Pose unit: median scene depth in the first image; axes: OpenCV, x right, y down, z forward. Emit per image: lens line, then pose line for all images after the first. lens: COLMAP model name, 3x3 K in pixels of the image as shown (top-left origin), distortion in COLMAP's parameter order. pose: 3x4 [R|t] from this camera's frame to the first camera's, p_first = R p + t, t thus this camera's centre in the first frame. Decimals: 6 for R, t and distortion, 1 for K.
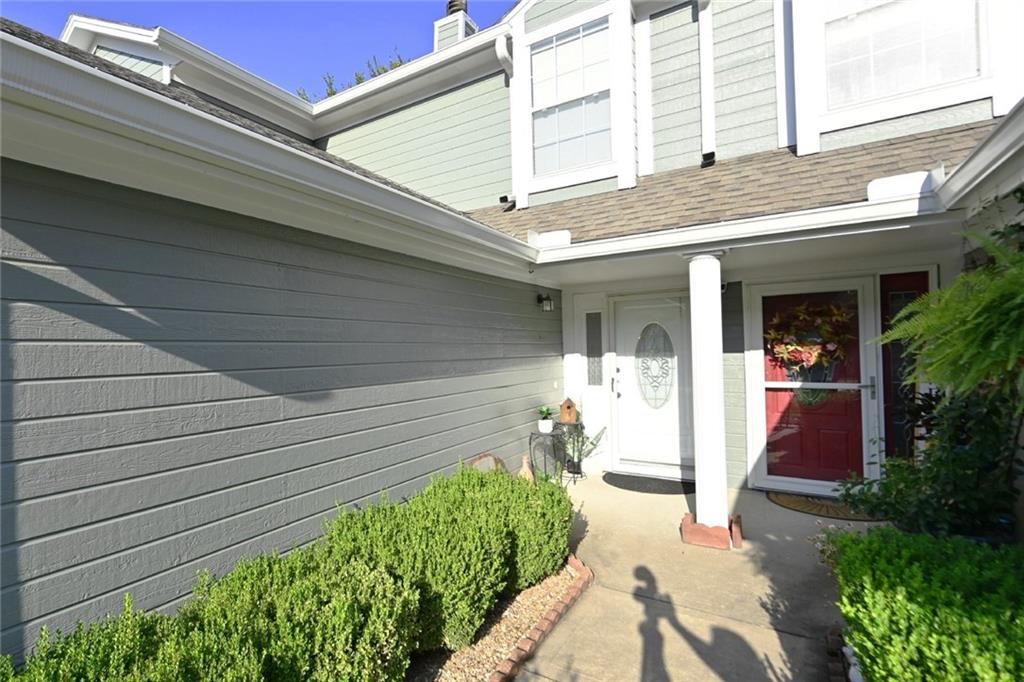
lens RADIAL K [[511.2, 0, 375.4], [0, 511.2, 343.8], [0, 0, 1]] dist [0.001293, 0.000295]
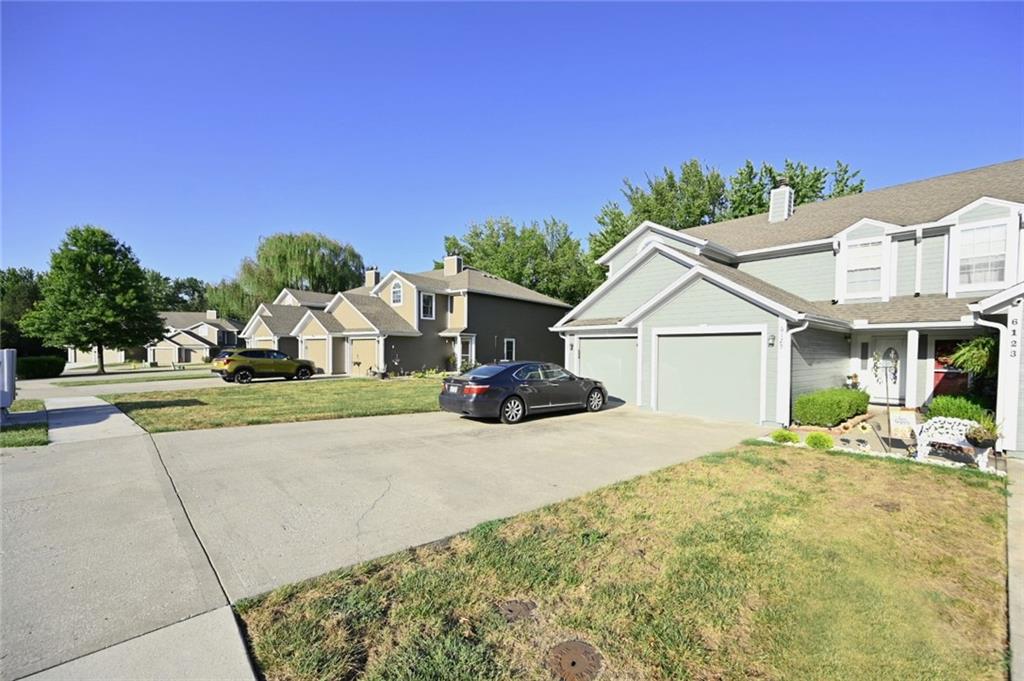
lens RADIAL K [[419.2, 0, 539.8], [0, 419.2, 362.3], [0, 0, 1]] dist [0.001626, 0.000241]
pose [[0.987709, 0.034751, -0.152390, -1.095486], [-0.028087, 0.998562, 0.045673, -0.012676], [0.153758, -0.040831, 0.987265, -1.708070]]
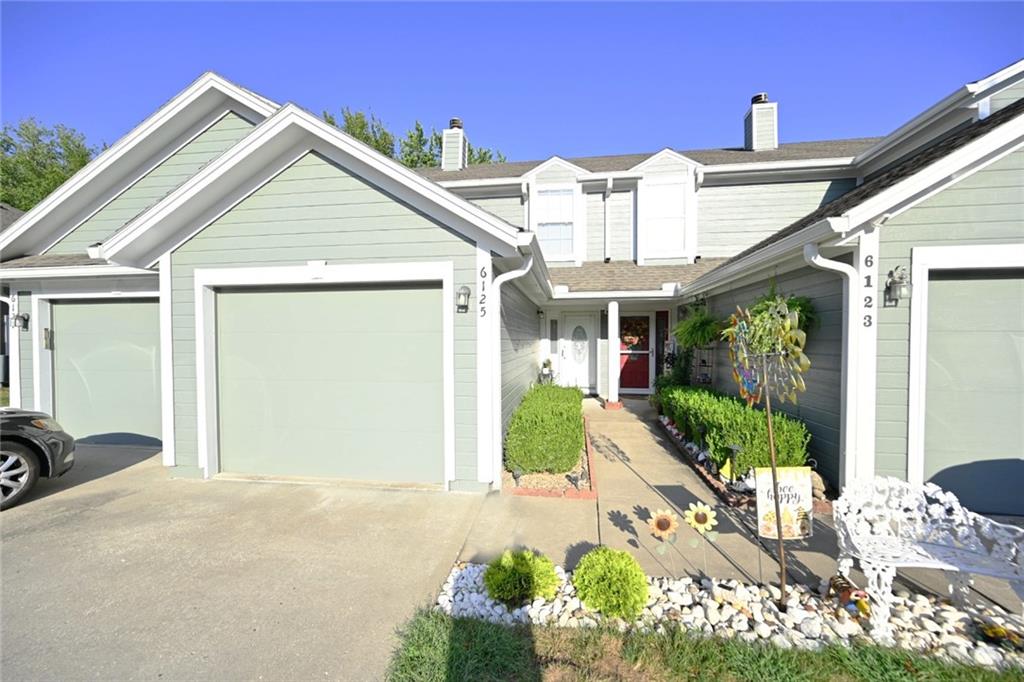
lens RADIAL K [[403.3, 0, 512.0], [0, 403.3, 341.0], [0, 0, 1]] dist [0.000765, 0.000086]
pose [[0.867501, 0.015604, 0.497190, -0.675003], [-0.022896, 0.999701, 0.008573, 0.021385], [-0.496908, -0.018821, 0.867599, -0.442288]]
